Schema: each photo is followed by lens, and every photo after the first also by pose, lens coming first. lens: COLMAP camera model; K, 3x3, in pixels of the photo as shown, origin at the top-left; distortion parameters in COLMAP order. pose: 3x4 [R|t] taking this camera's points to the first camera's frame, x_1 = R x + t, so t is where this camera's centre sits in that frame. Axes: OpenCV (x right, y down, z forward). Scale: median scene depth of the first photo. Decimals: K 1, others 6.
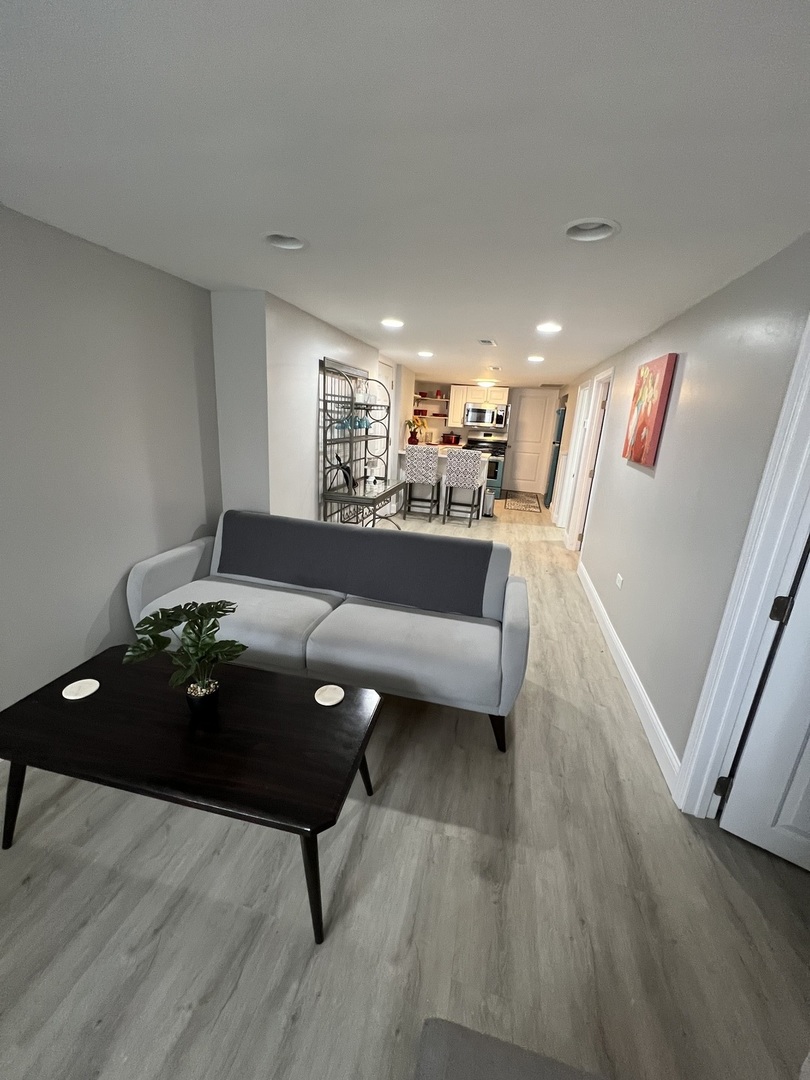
lens RADIAL K [[434.3, 0, 405.1], [0, 434.3, 536.4], [0, 0, 1]] dist [-0.000903, -0.000094]
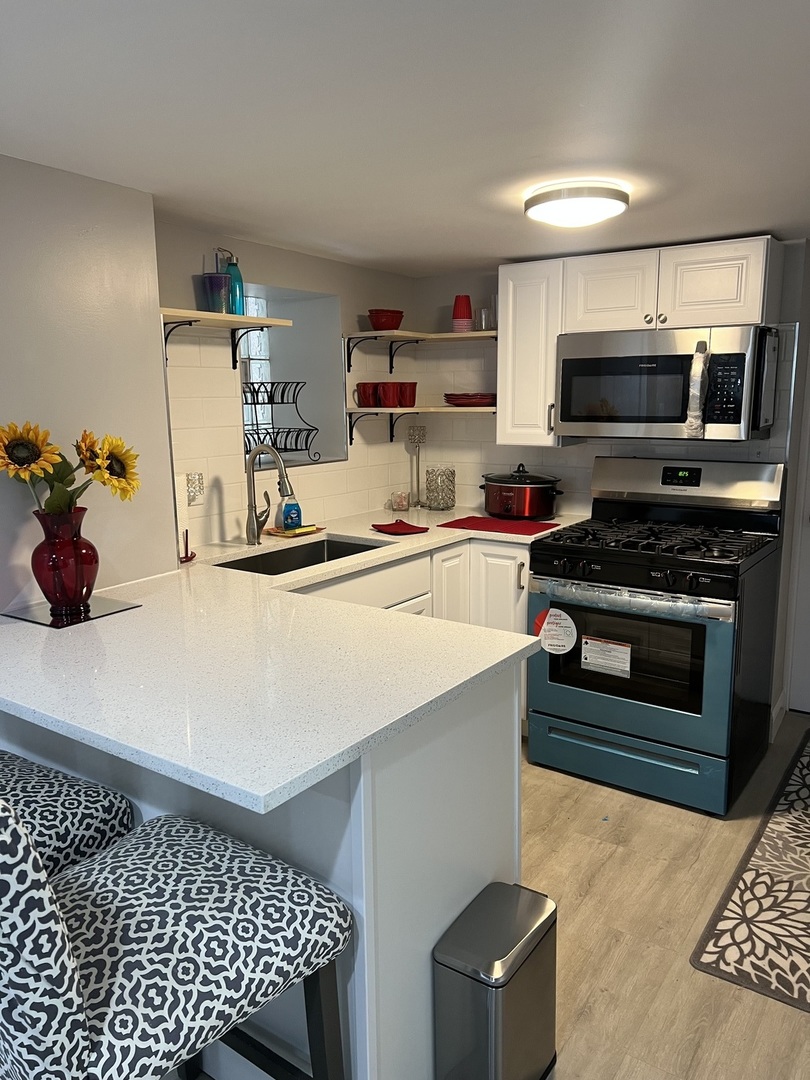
lens RADIAL K [[815.0, 0, 406.4], [0, 815.0, 542.5], [0, 0, 1]] dist [-0.004719, -0.001385]
pose [[0.927140, 0.001199, -0.374714, 0.217351], [-0.043943, 0.993443, -0.105547, -0.156550], [0.372131, 0.114323, 0.921113, 0.599447]]
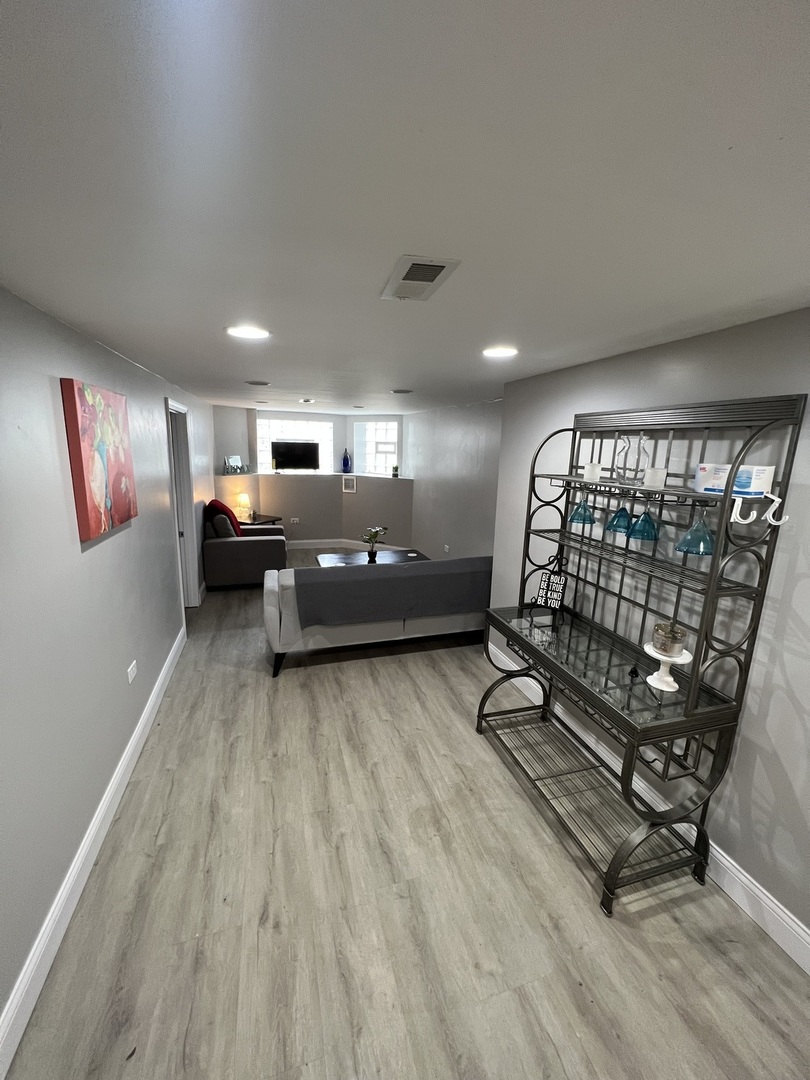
lens RADIAL K [[434.3, 0, 403.3], [0, 434.3, 538.6], [0, 0, 1]] dist [-0.000903, -0.000094]
pose [[-0.862053, 0.027165, -0.506090, 0.450835], [-0.212726, 0.886952, 0.409956, -0.514791], [0.460014, 0.461062, -0.758821, 1.658891]]
